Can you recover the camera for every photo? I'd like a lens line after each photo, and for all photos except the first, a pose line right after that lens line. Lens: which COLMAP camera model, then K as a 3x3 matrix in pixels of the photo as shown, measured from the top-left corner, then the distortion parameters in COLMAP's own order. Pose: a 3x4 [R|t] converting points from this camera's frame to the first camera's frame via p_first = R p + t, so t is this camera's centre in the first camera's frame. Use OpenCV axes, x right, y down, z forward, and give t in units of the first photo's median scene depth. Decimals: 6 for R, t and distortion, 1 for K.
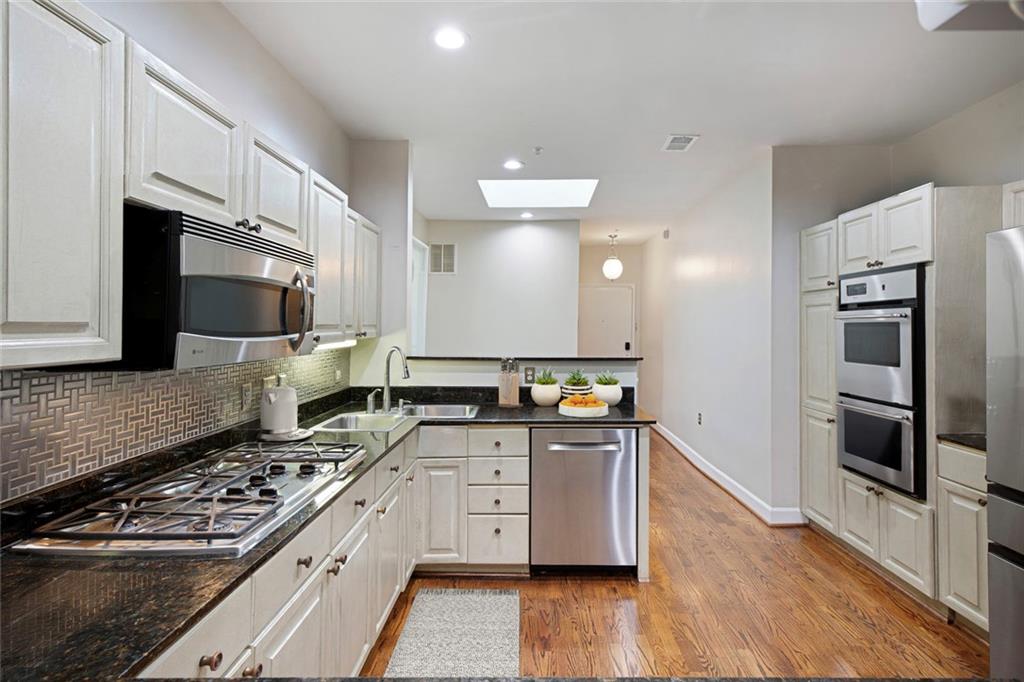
lens RADIAL K [[528.3, 0, 530.0], [0, 528.3, 335.2], [0, 0, 1]] dist [-0.002665, -0.000049]
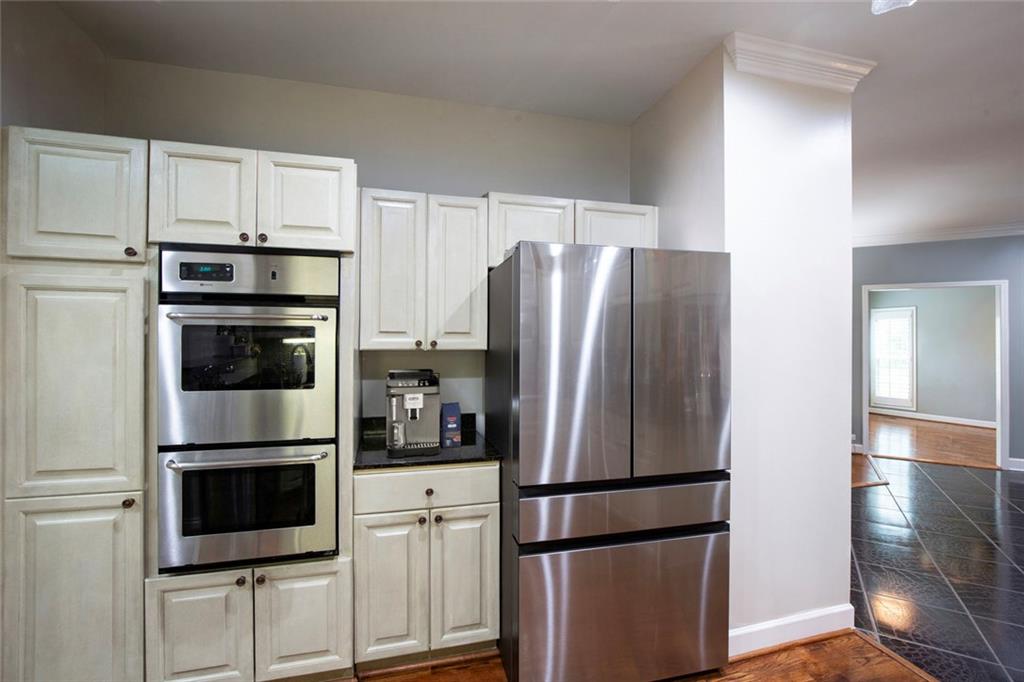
lens RADIAL K [[488.8, 0, 509.2], [0, 488.8, 334.0], [0, 0, 1]] dist [-0.033401, 0.000266]
pose [[-0.276030, 0.007463, 0.961120, -0.017207], [0.010593, 0.999933, -0.004722, -0.007267], [-0.961091, 0.008878, -0.276090, 0.784594]]
